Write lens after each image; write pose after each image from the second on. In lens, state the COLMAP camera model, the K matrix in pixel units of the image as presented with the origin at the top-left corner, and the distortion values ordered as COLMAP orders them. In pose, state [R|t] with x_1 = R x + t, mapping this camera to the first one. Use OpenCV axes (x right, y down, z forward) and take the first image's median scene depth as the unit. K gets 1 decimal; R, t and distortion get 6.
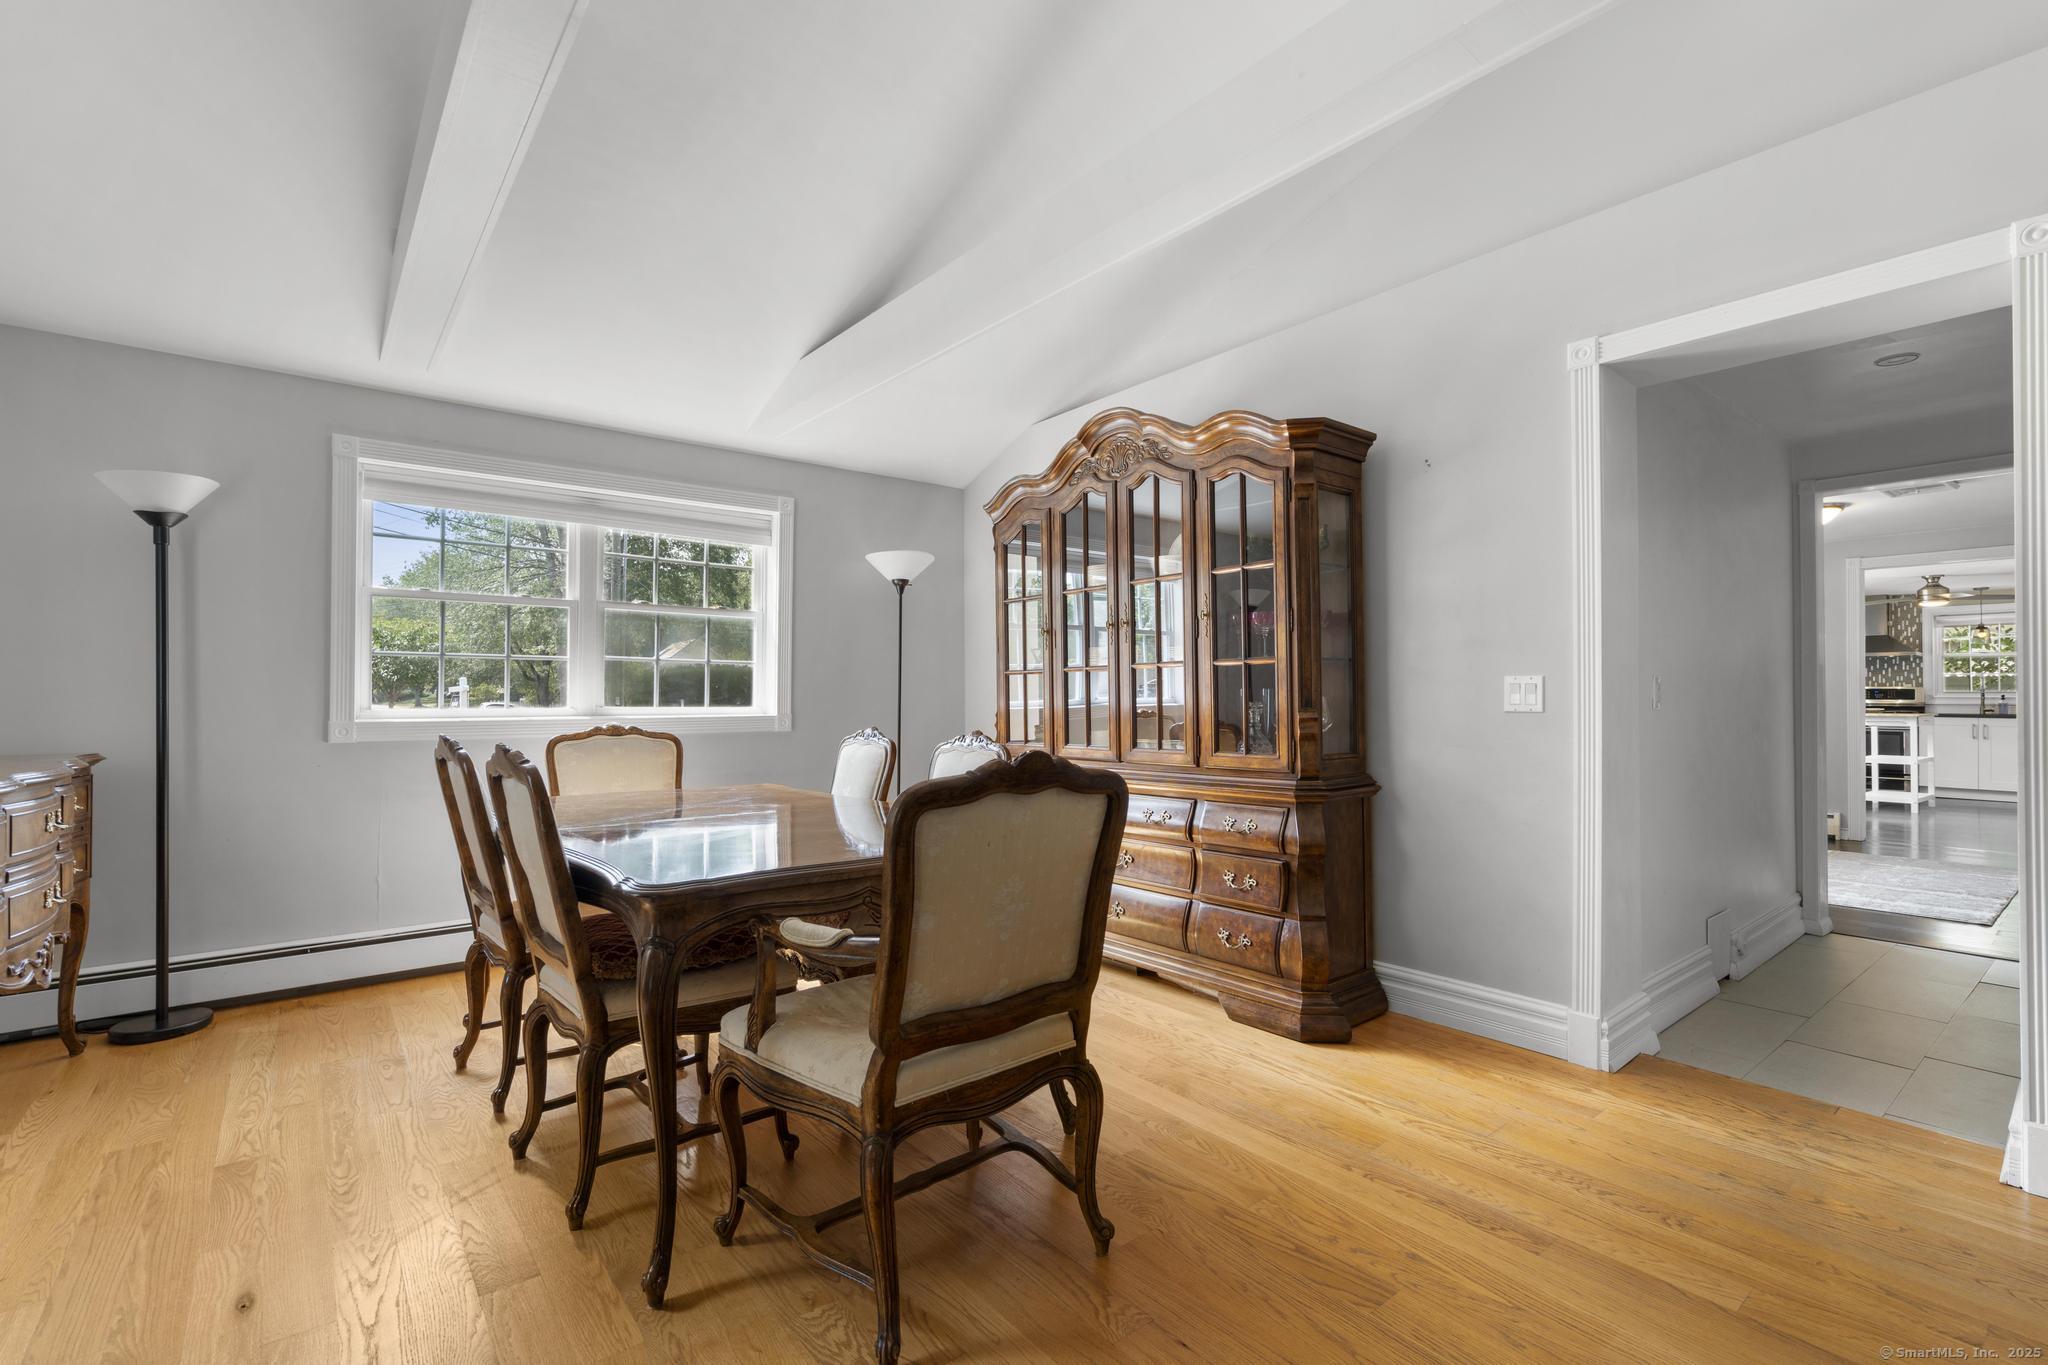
lens RADIAL K [[916.2, 0, 1018.7], [0, 916.2, 683.0], [0, 0, 1]] dist [-0.008237, 0.003198]
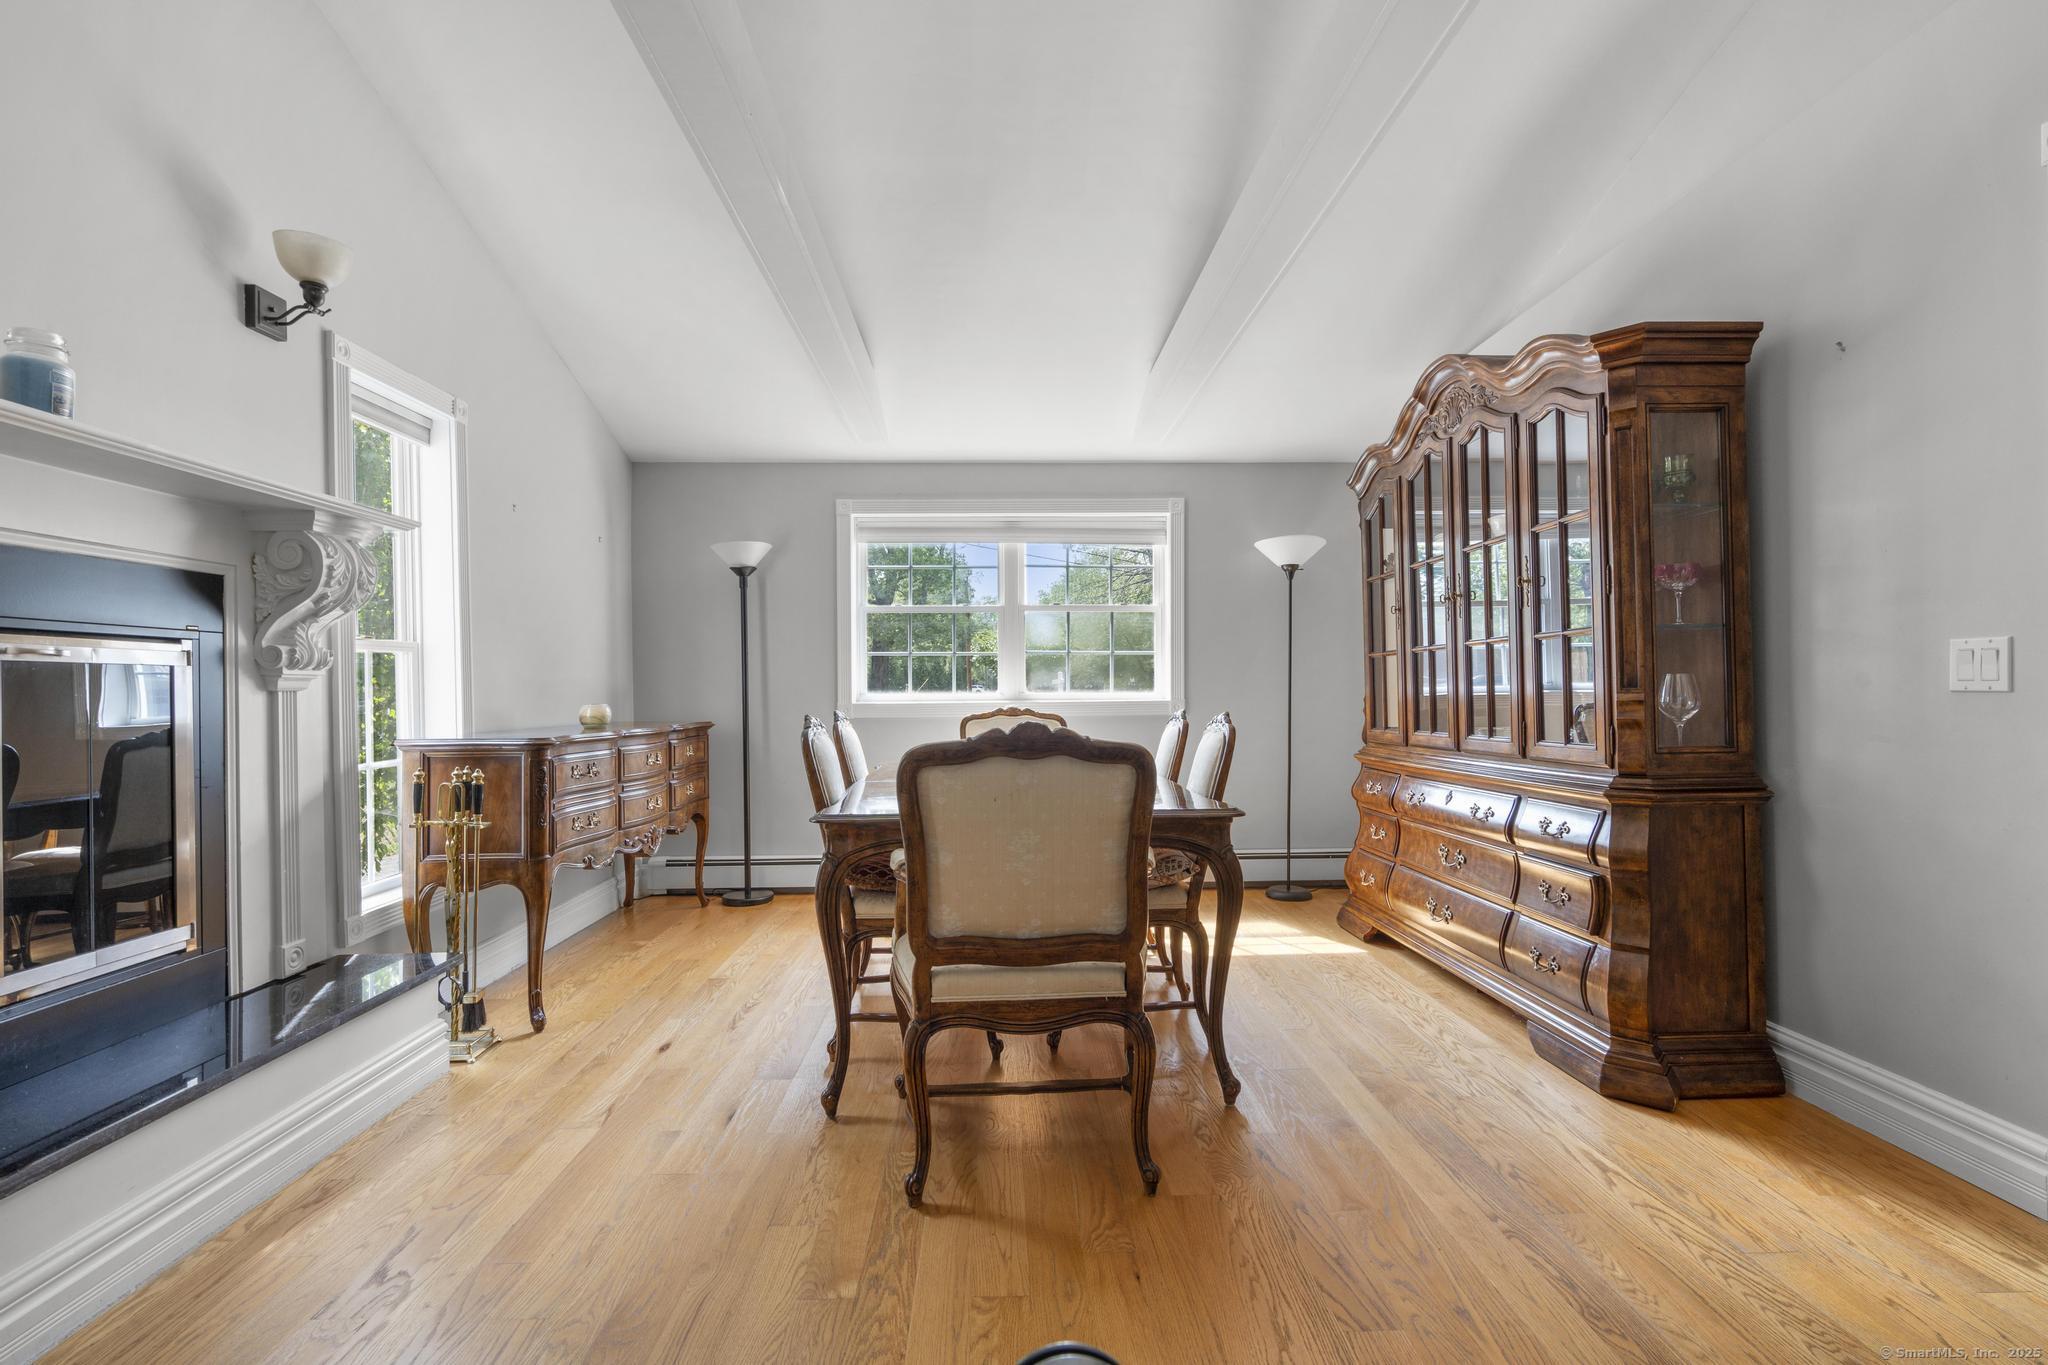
lens RADIAL K [[916.2, 0, 1018.7], [0, 916.2, 683.0], [0, 0, 1]] dist [-0.008237, 0.003198]
pose [[0.800543, -0.010444, -0.599185, 0.365090], [0.016239, 0.999859, 0.004269, 0.010517], [0.599056, -0.013148, 0.800599, 0.034374]]
